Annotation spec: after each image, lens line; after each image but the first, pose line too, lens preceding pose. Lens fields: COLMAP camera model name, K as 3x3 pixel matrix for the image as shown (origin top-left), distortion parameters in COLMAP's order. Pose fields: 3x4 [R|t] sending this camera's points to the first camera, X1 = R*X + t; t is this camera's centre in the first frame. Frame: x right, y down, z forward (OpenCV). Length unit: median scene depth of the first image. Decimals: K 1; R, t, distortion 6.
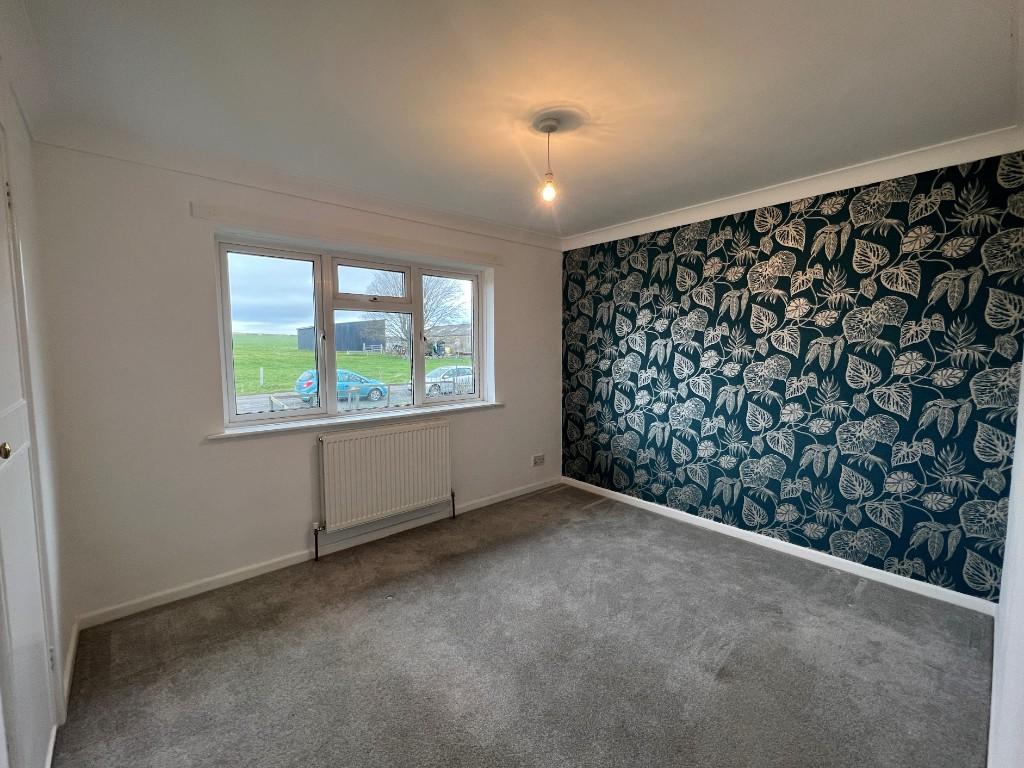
lens RADIAL K [[424.5, 0, 512.0], [0, 424.5, 384.0], [0, 0, 1]] dist [0.000640, 0.000057]
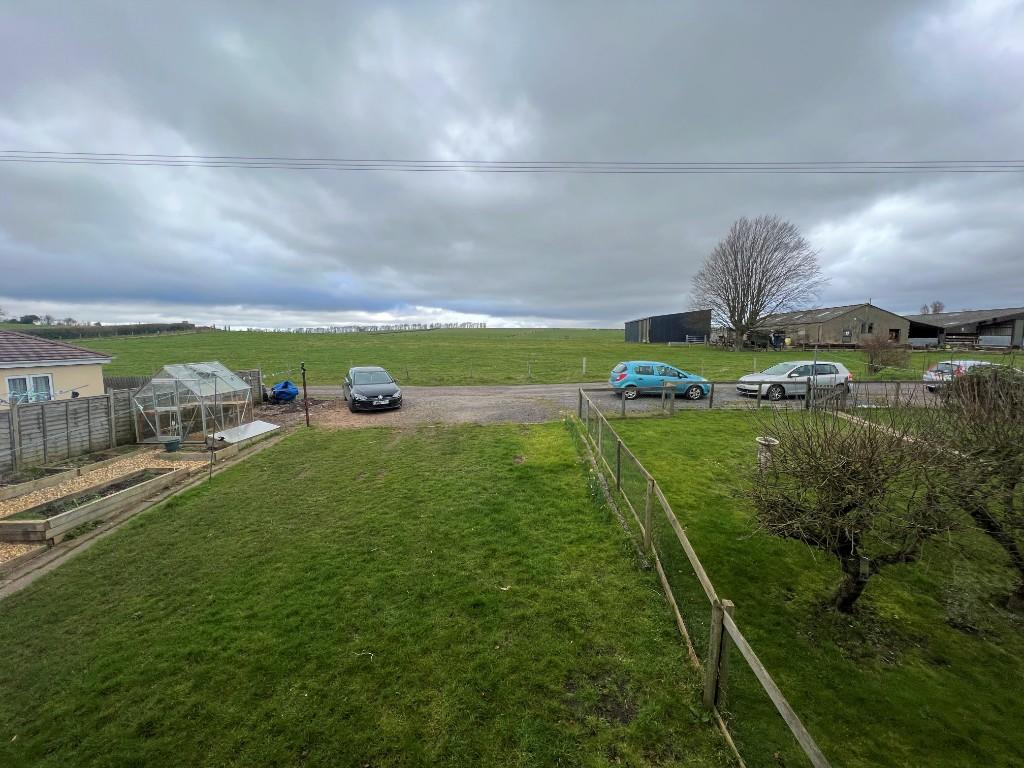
lens RADIAL K [[424.5, 0, 512.0], [0, 424.5, 384.0], [0, 0, 1]] dist [0.000640, 0.000057]
pose [[0.749675, 0.062530, -0.658846, -0.031886], [-0.049787, 0.998034, 0.038072, -0.004704], [0.659931, 0.004260, 0.751314, 0.098139]]
